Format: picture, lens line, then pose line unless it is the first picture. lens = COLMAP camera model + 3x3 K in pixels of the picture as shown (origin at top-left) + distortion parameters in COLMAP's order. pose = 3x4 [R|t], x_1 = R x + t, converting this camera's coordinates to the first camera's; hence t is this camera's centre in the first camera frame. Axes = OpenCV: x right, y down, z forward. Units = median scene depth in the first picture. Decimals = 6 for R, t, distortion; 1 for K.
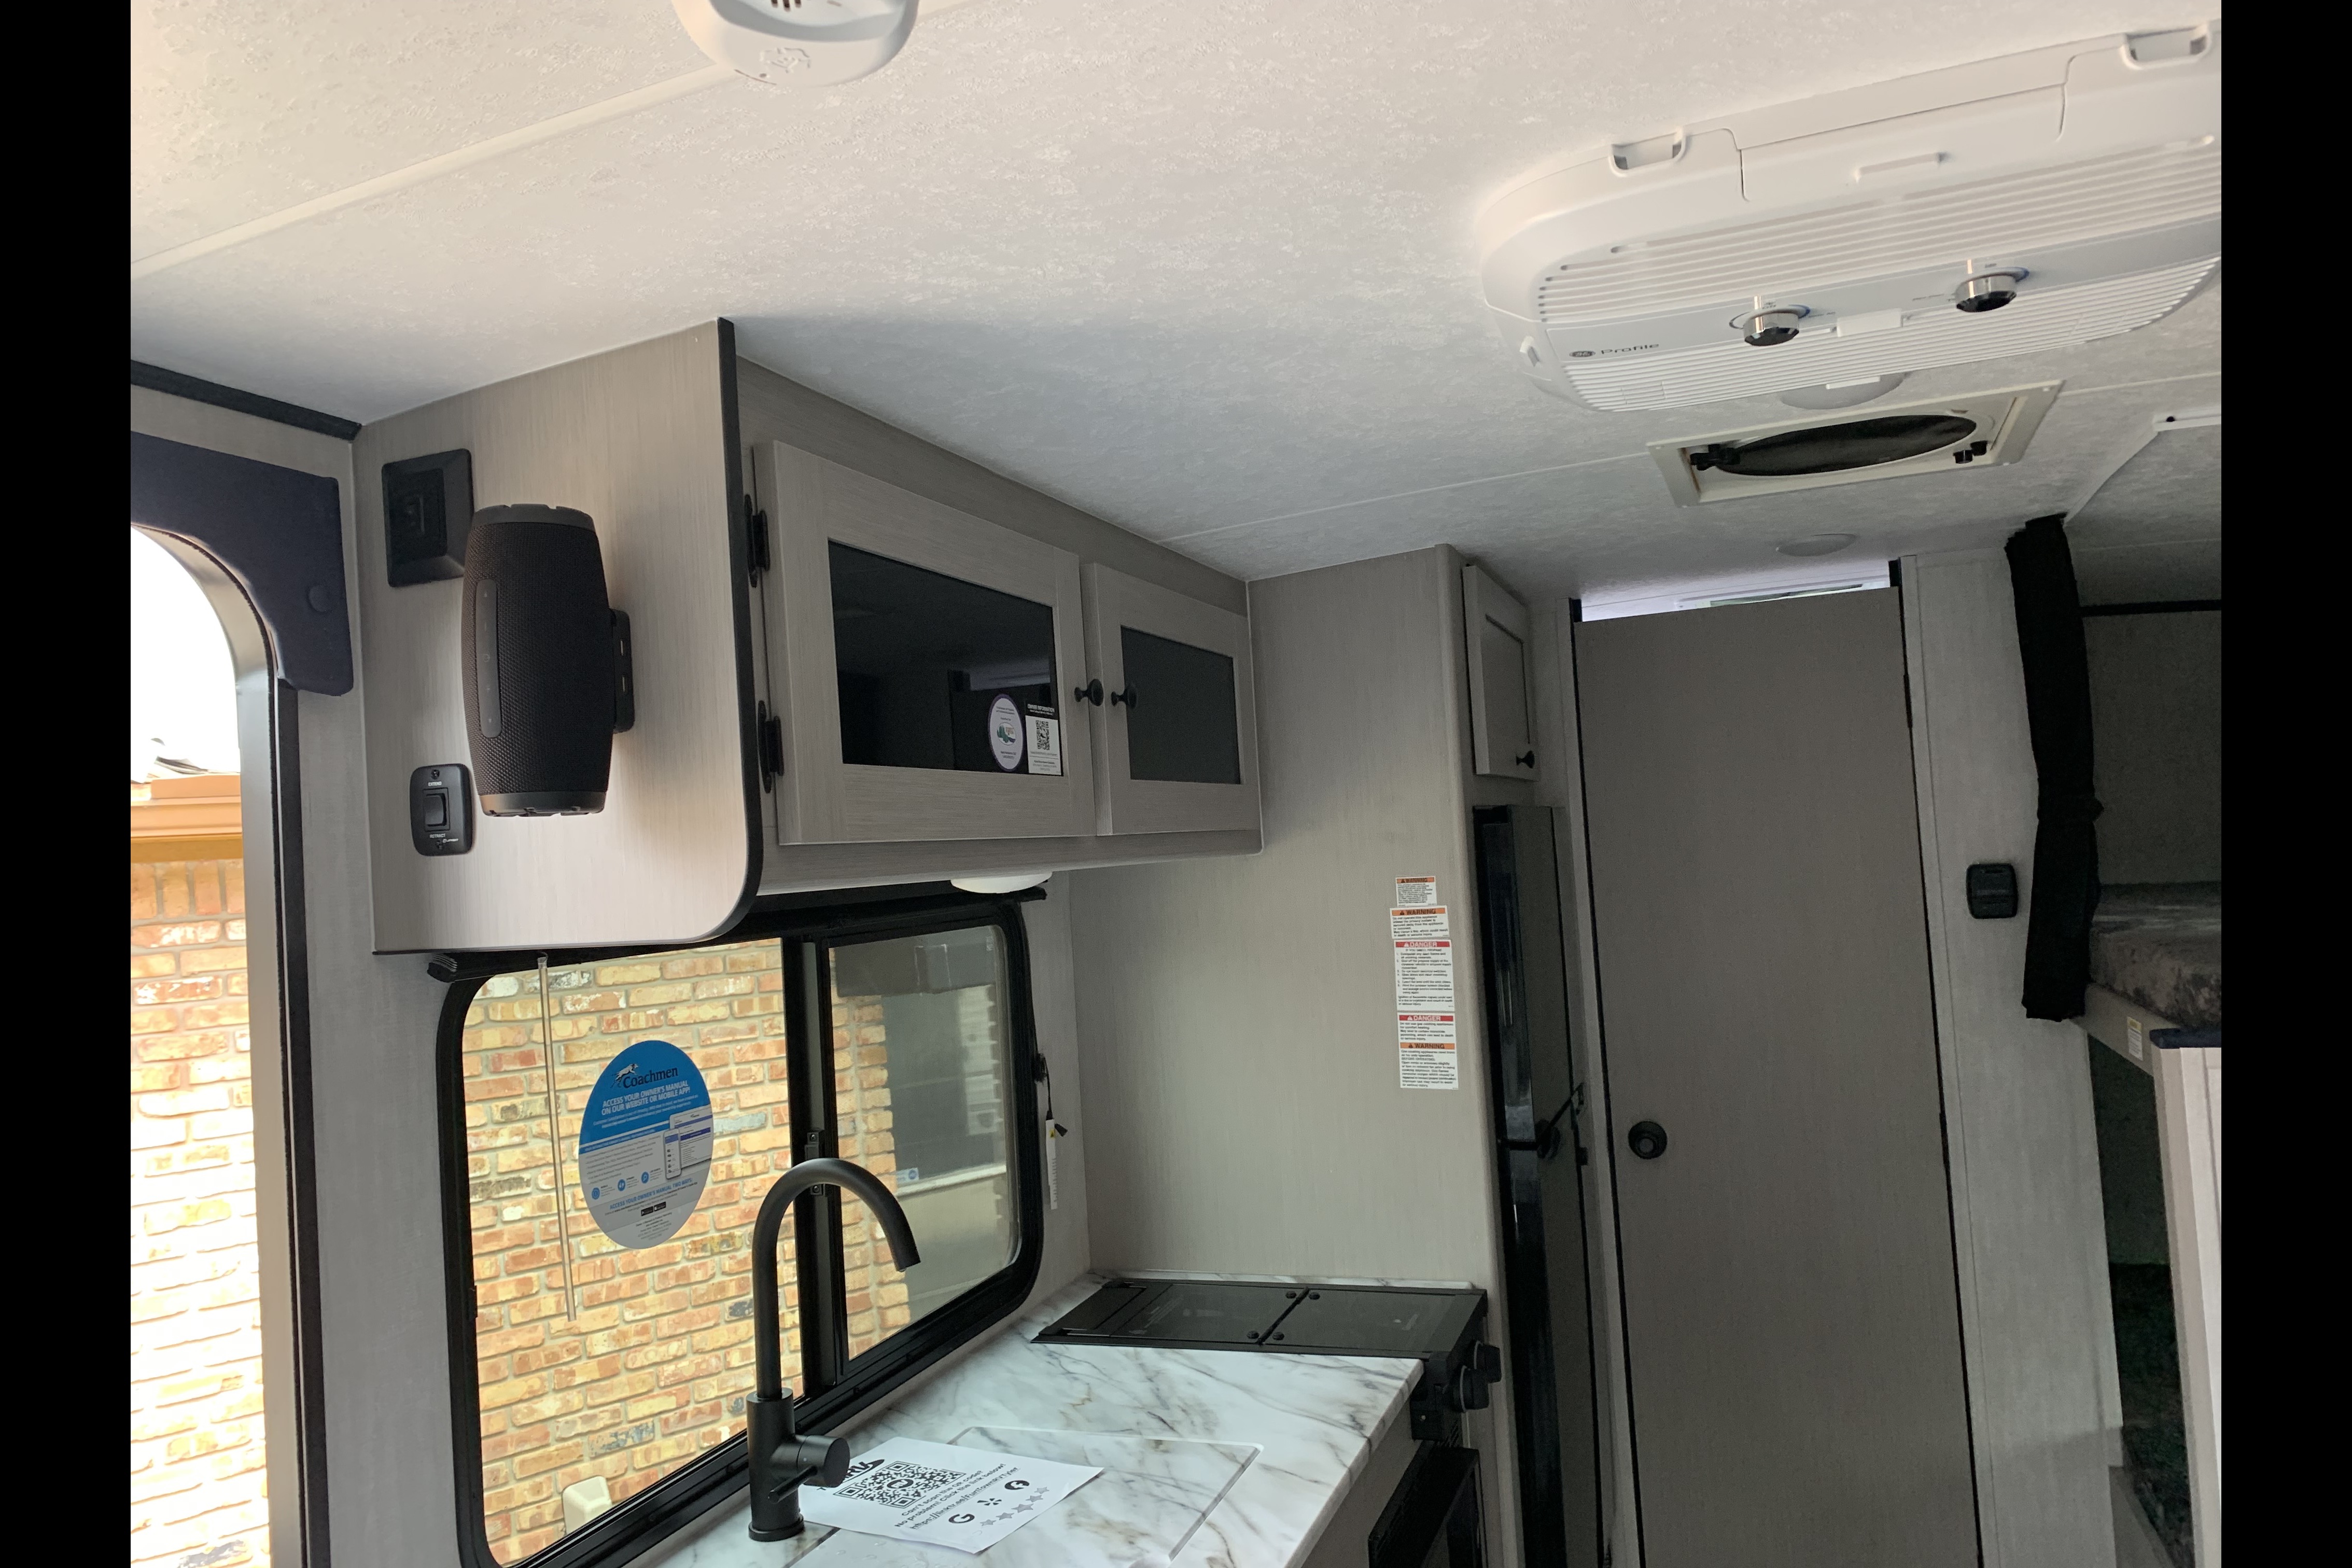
lens RADIAL K [[1589.0, 0, 1169.3], [0, 1589.0, 810.3], [0, 0, 1]] dist [0.047119, -0.060408]
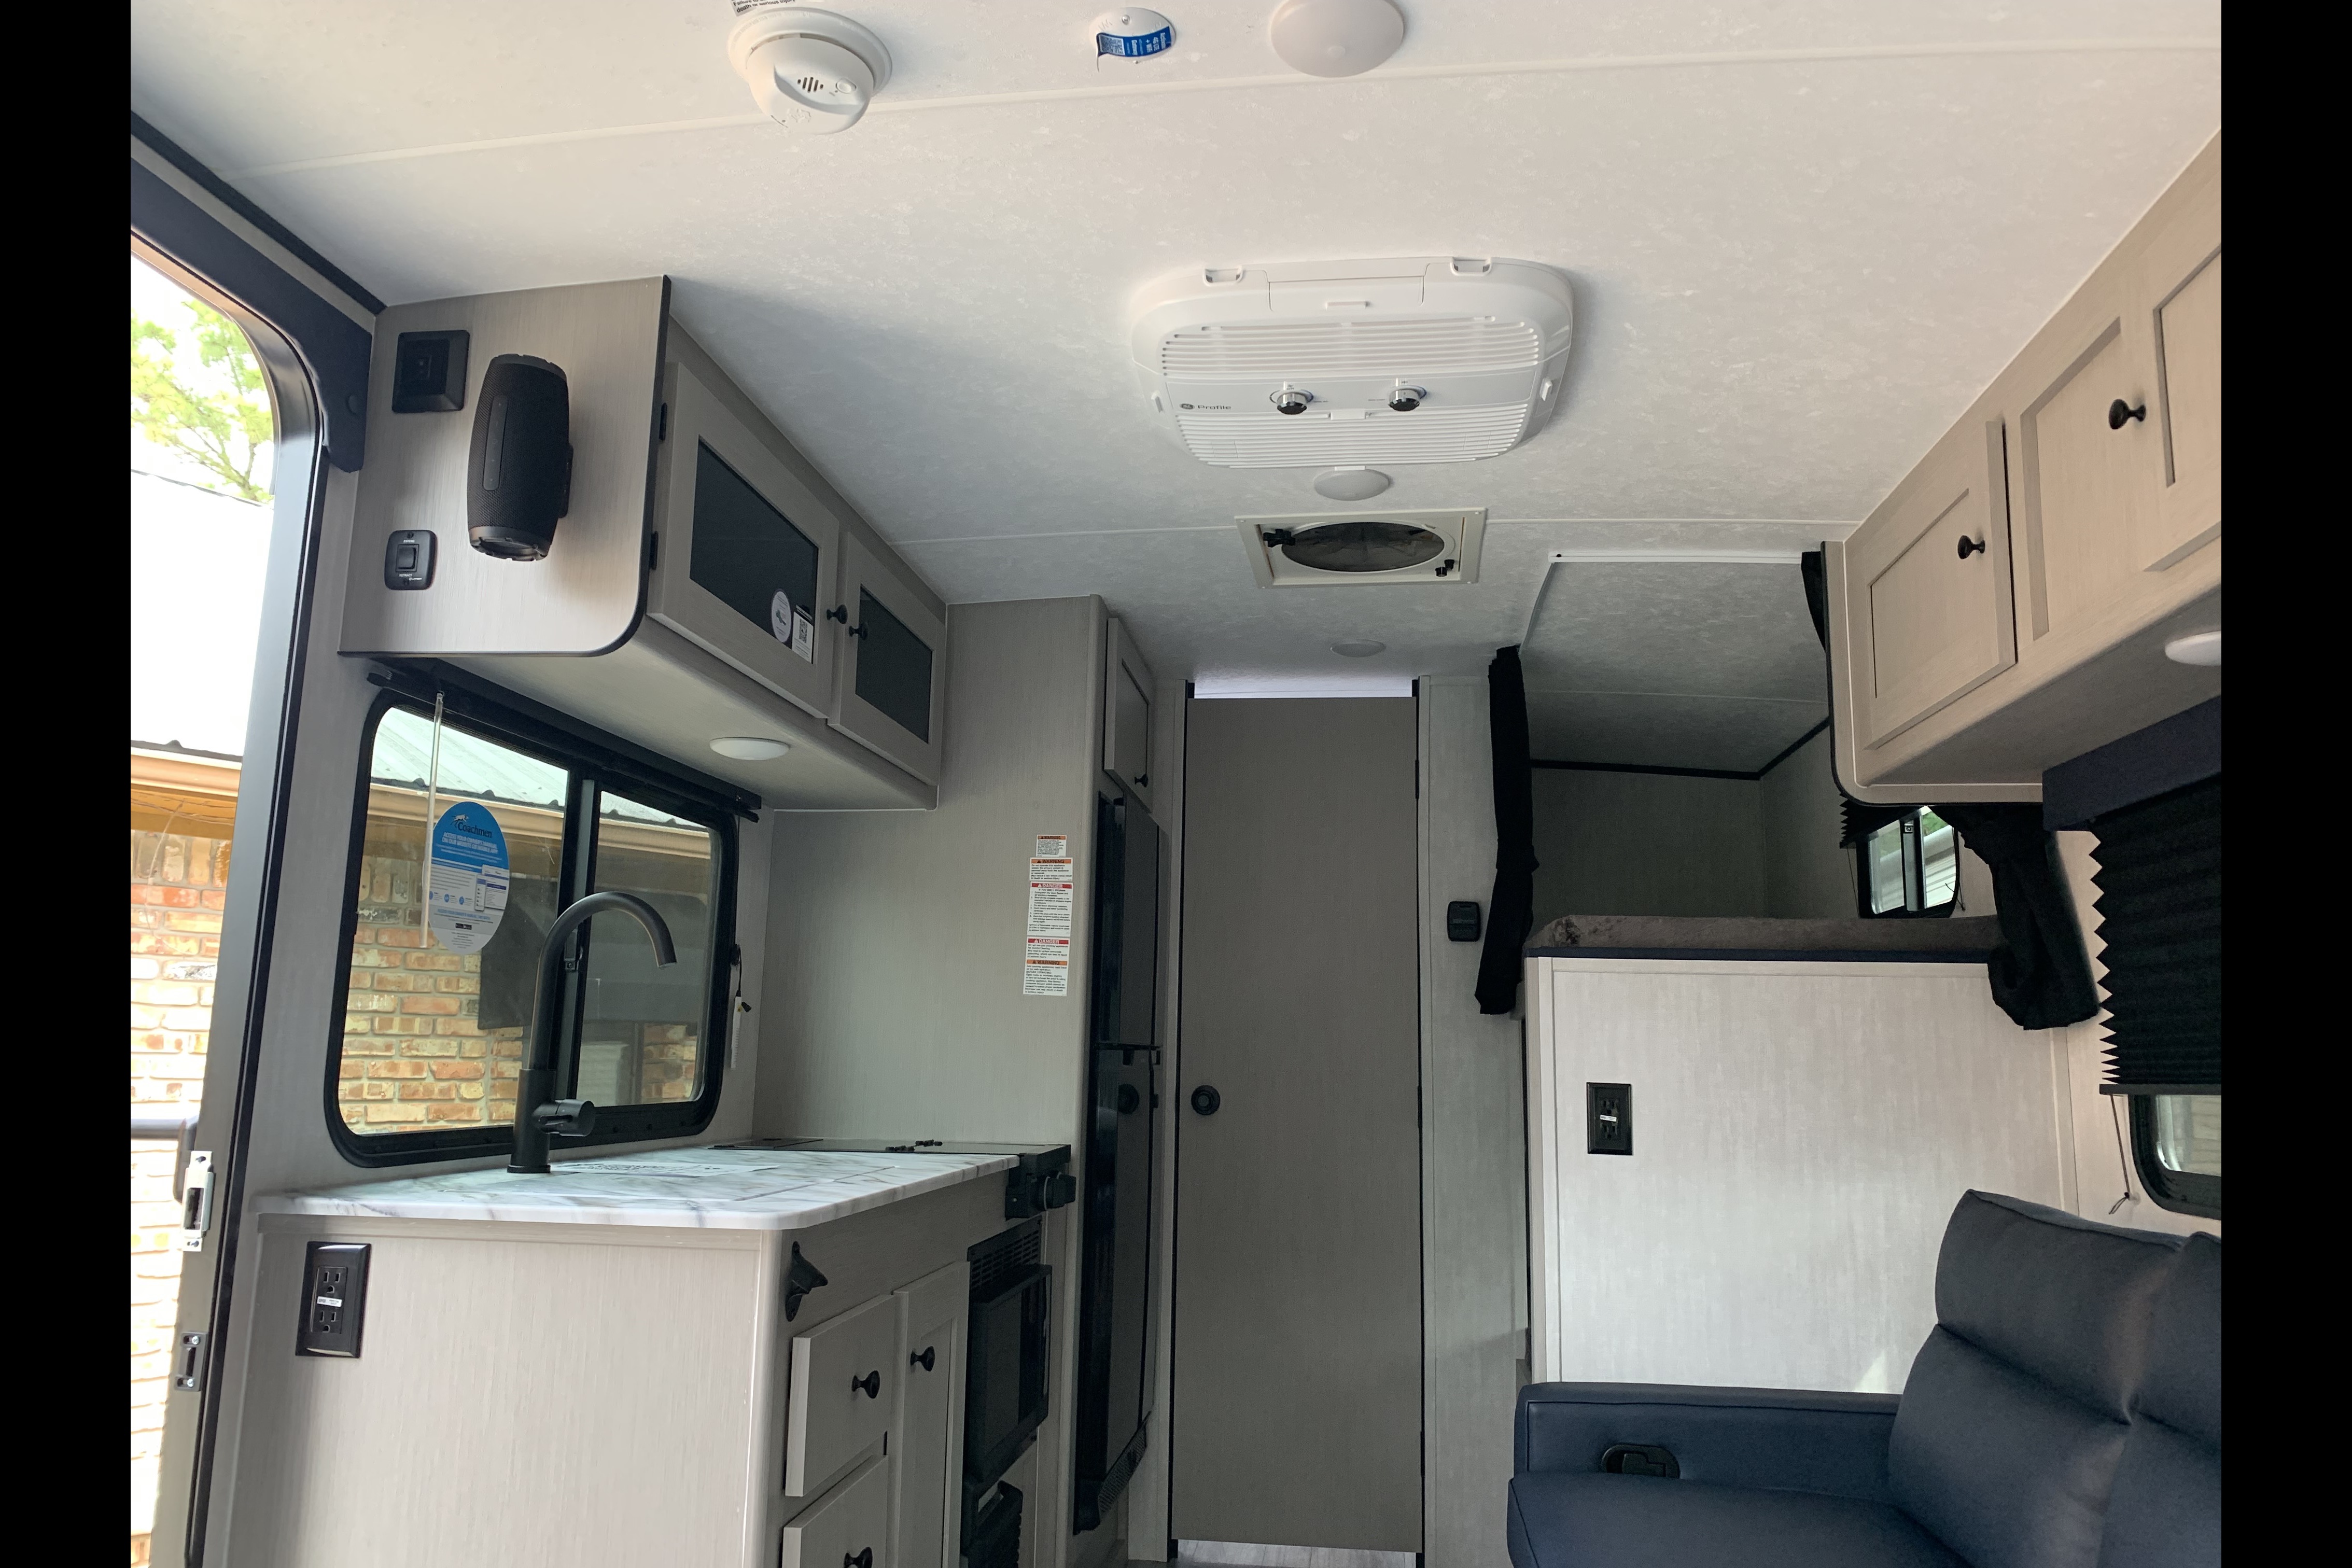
lens RADIAL K [[1589.0, 0, 1169.3], [0, 1589.0, 810.3], [0, 0, 1]] dist [0.047119, -0.060408]
pose [[0.968829, 0.120754, 0.216306, -0.043304], [-0.091050, 0.985611, -0.142413, 0.235261], [-0.230391, 0.118279, 0.965883, -0.350336]]
